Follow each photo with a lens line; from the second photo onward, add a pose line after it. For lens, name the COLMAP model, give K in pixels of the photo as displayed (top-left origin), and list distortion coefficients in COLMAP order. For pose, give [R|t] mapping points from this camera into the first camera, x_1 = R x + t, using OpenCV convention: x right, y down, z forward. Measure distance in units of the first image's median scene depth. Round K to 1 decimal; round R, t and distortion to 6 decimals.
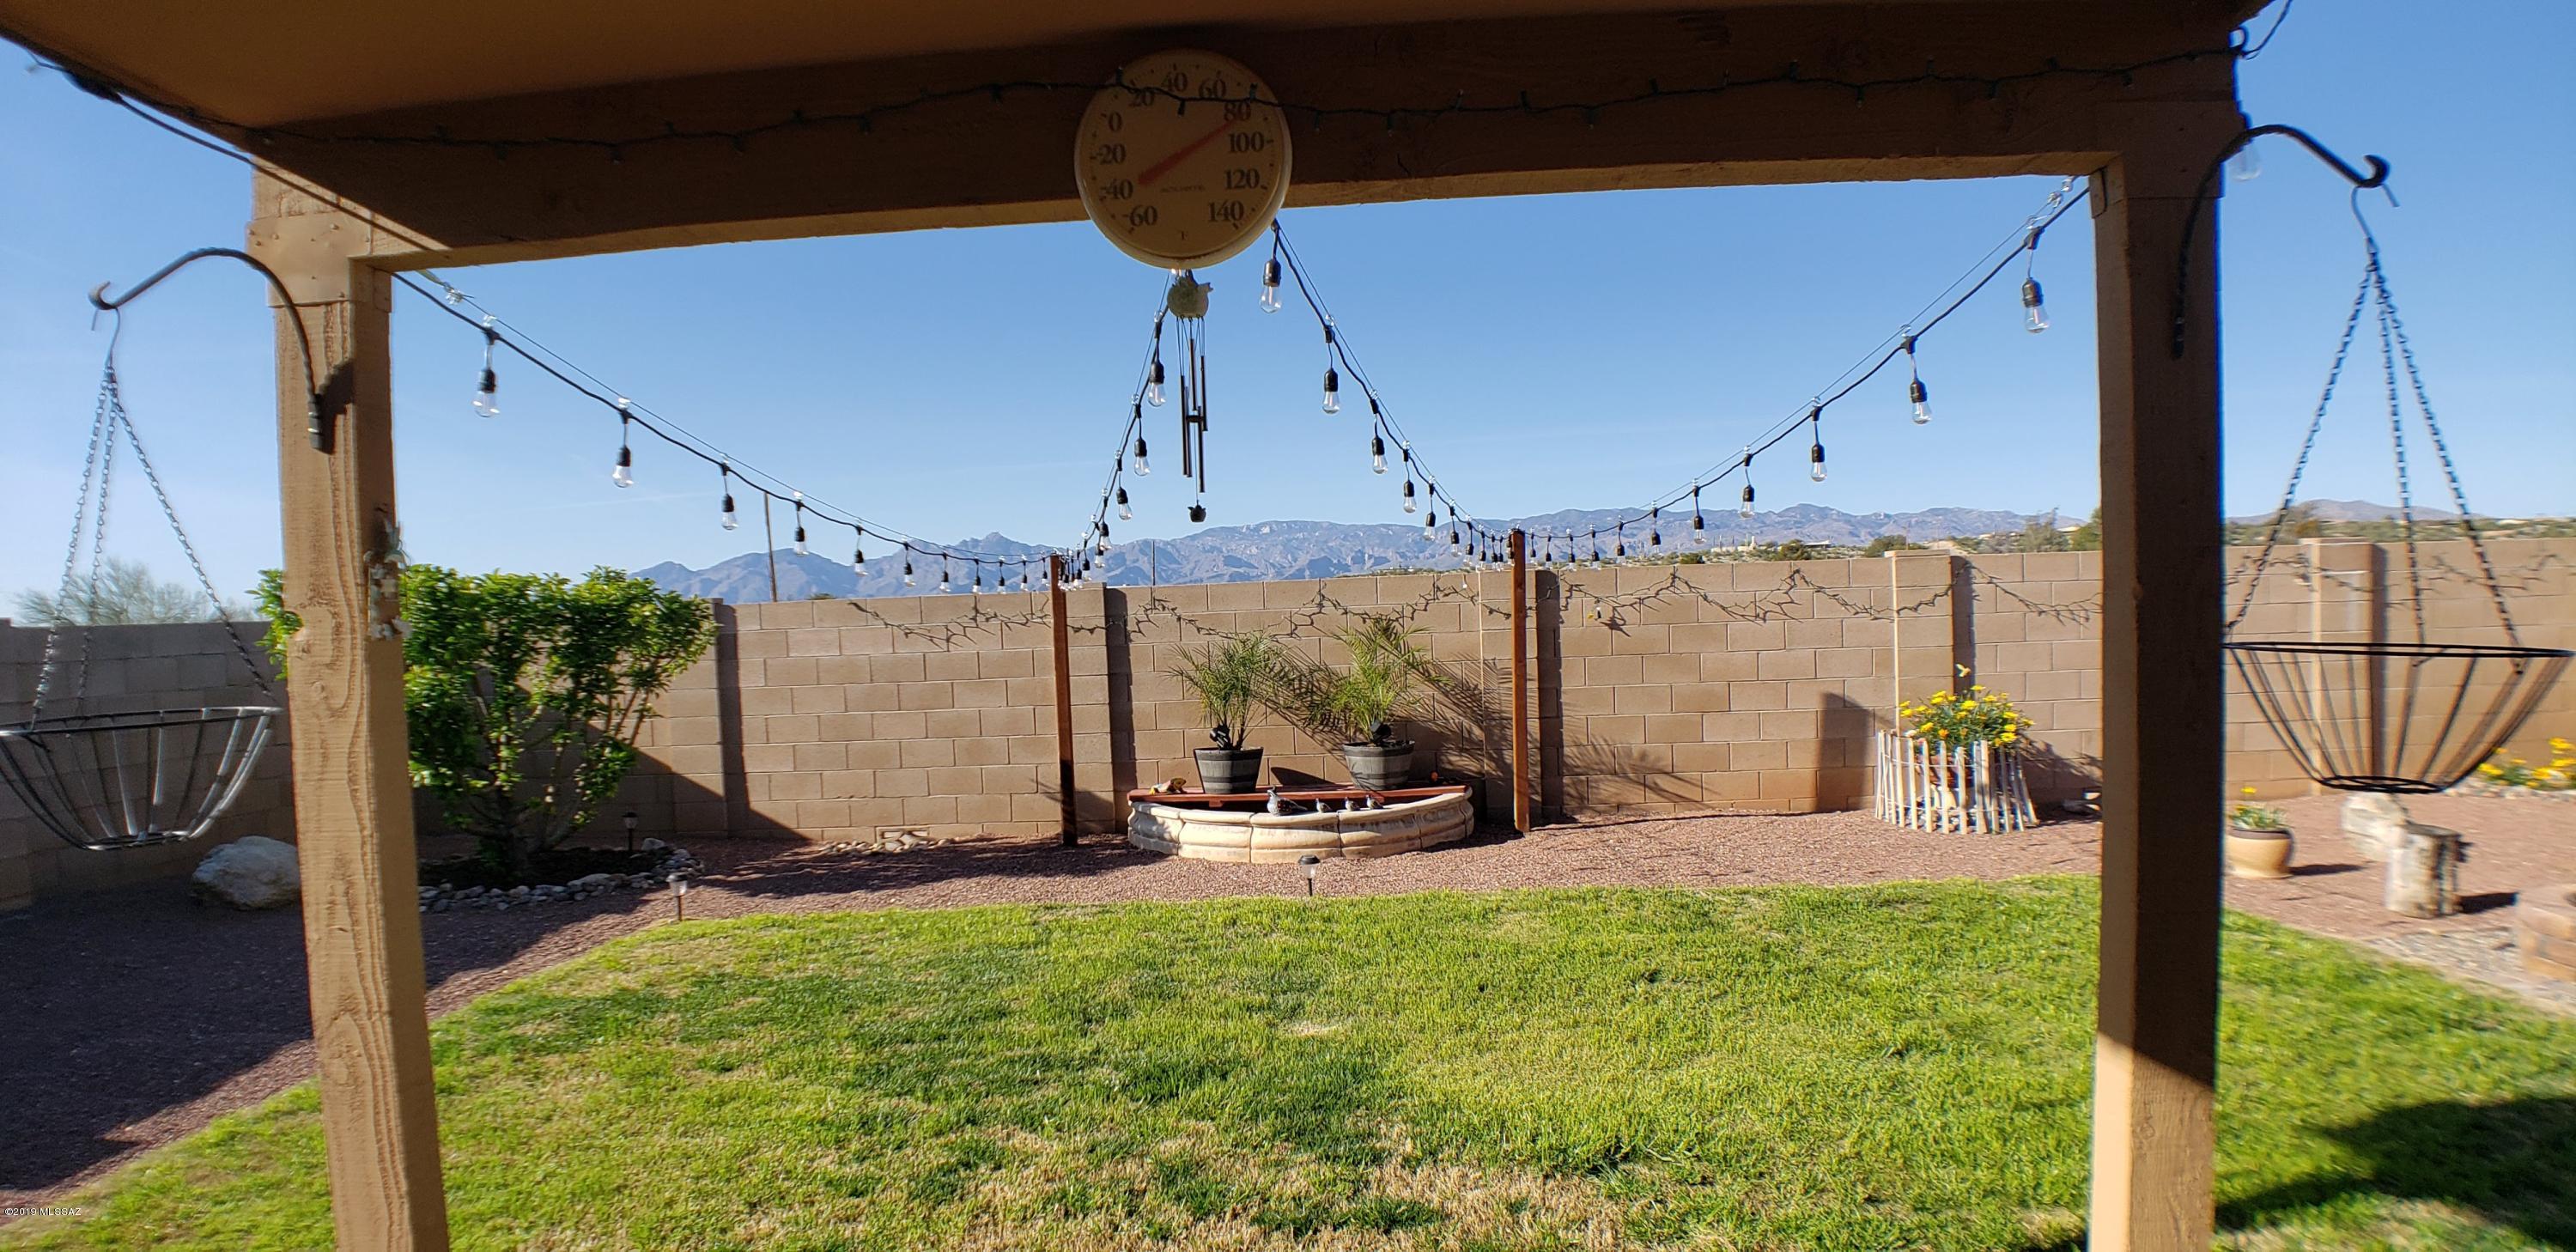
lens RADIAL K [[1379.6, 0, 1244.8], [0, 1379.6, 648.2], [0, 0, 1]] dist [-0.068275, -0.013624]
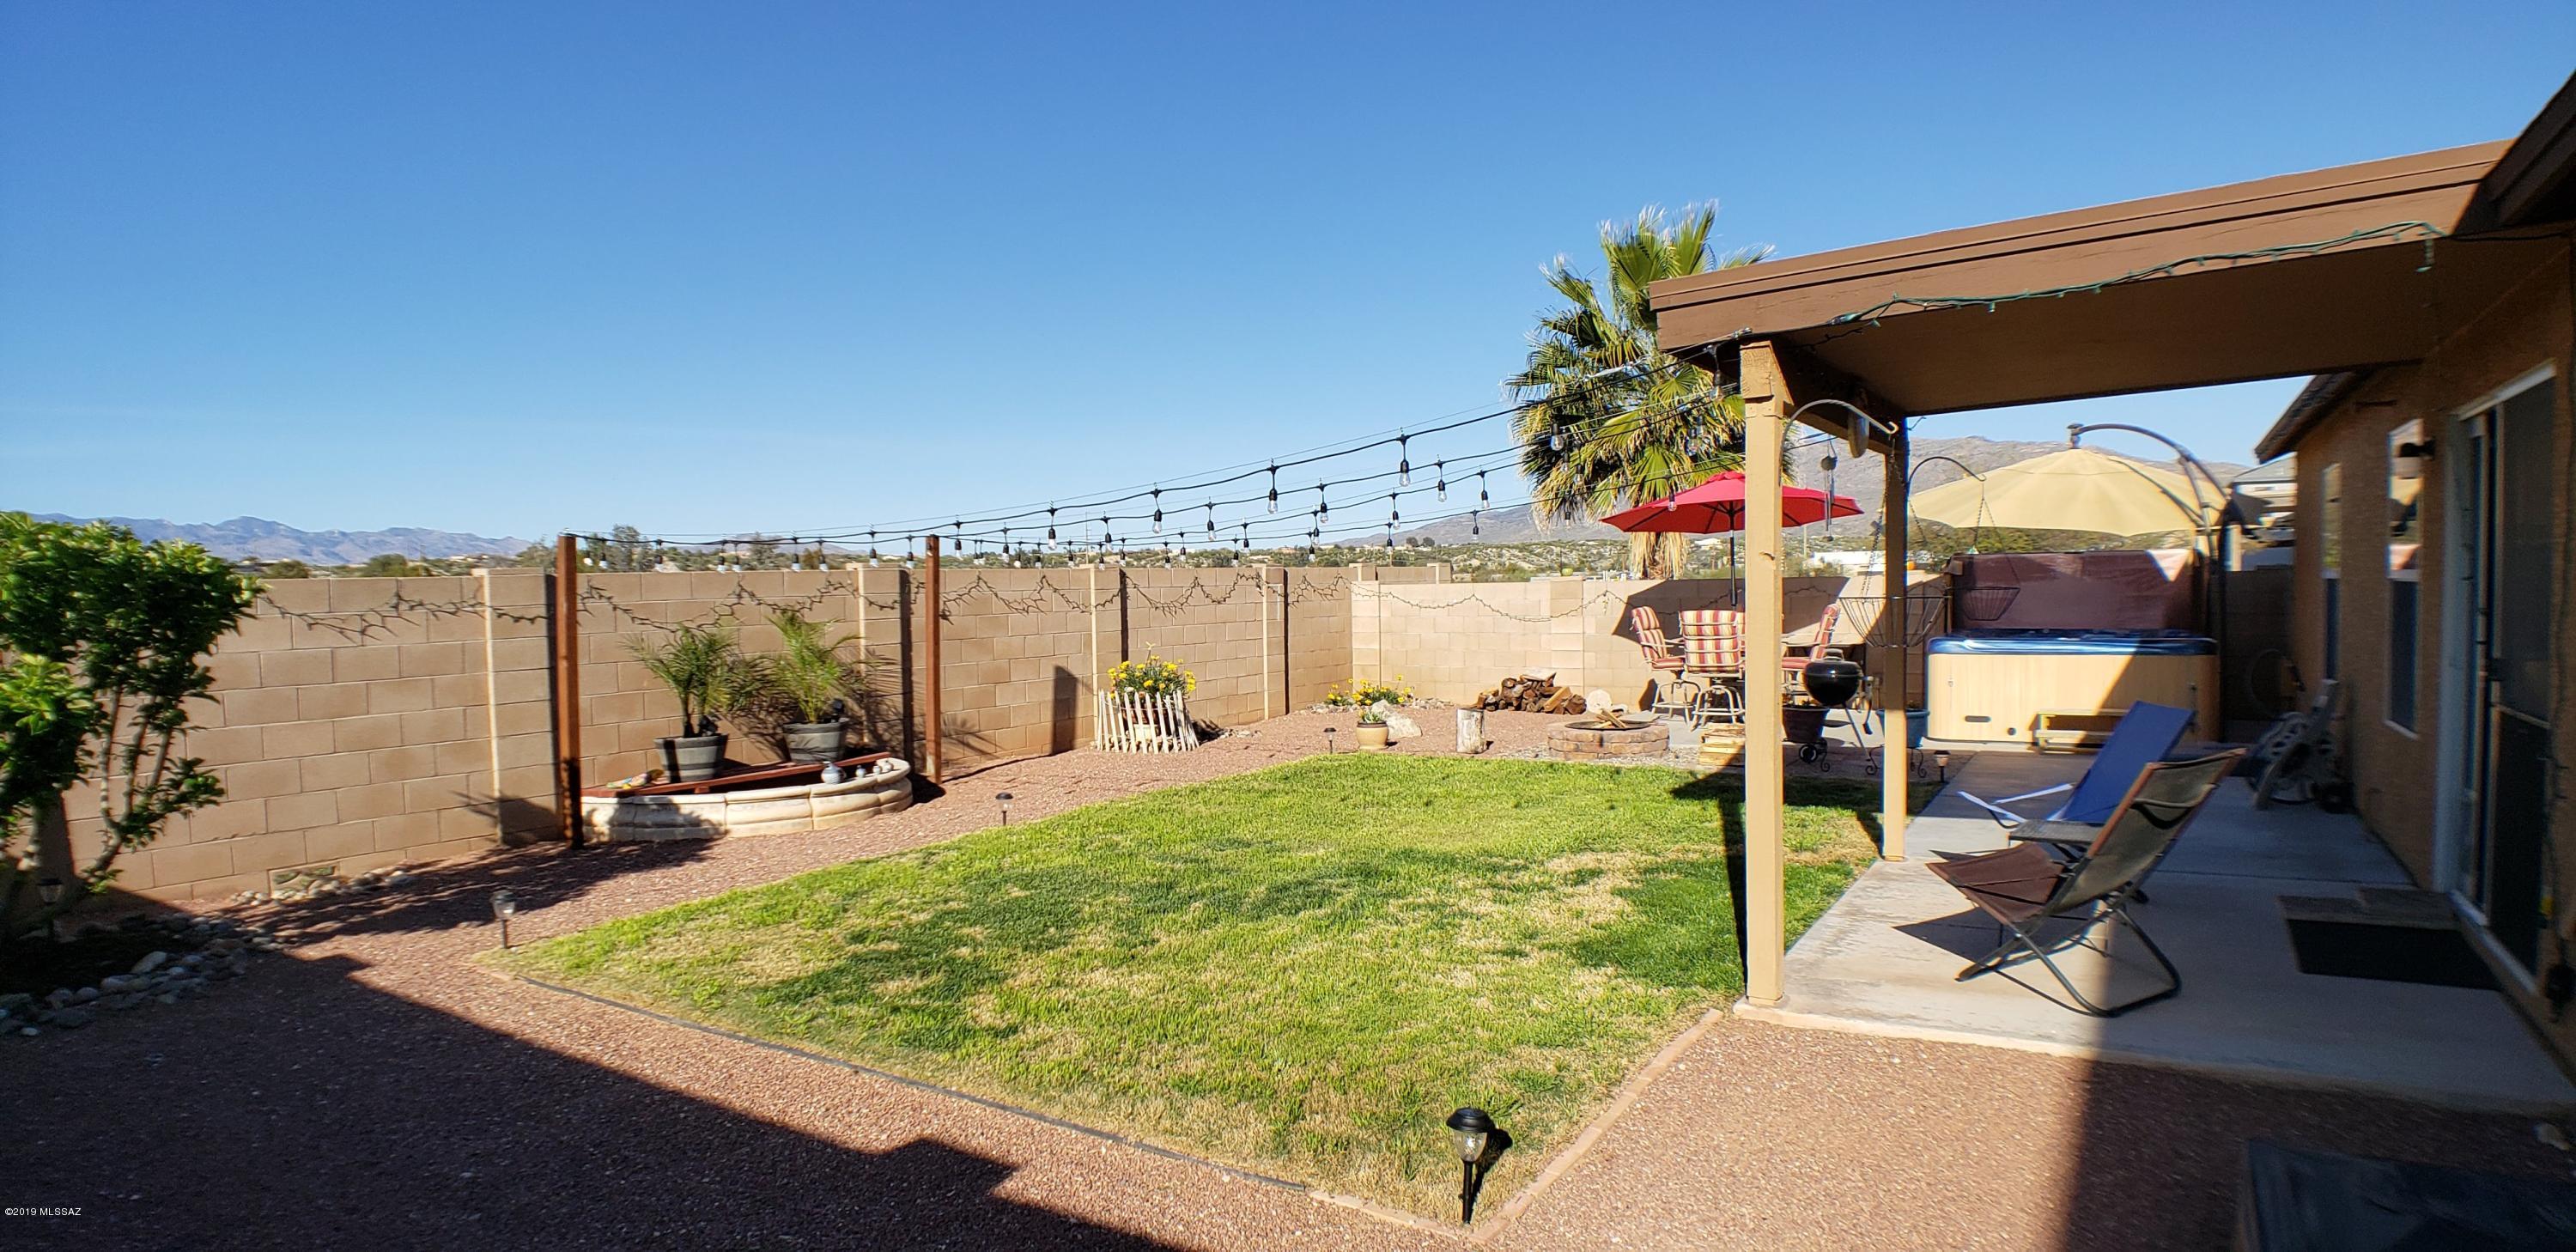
lens RADIAL K [[1379.6, 0, 1273.3], [0, 1379.6, 625.1], [0, 0, 1]] dist [-0.068275, -0.013624]
pose [[0.486265, -0.001596, 0.873810, -0.667845], [0.032495, 0.999340, -0.016258, 0.021156], [-0.873207, 0.036301, 0.485996, 0.139375]]
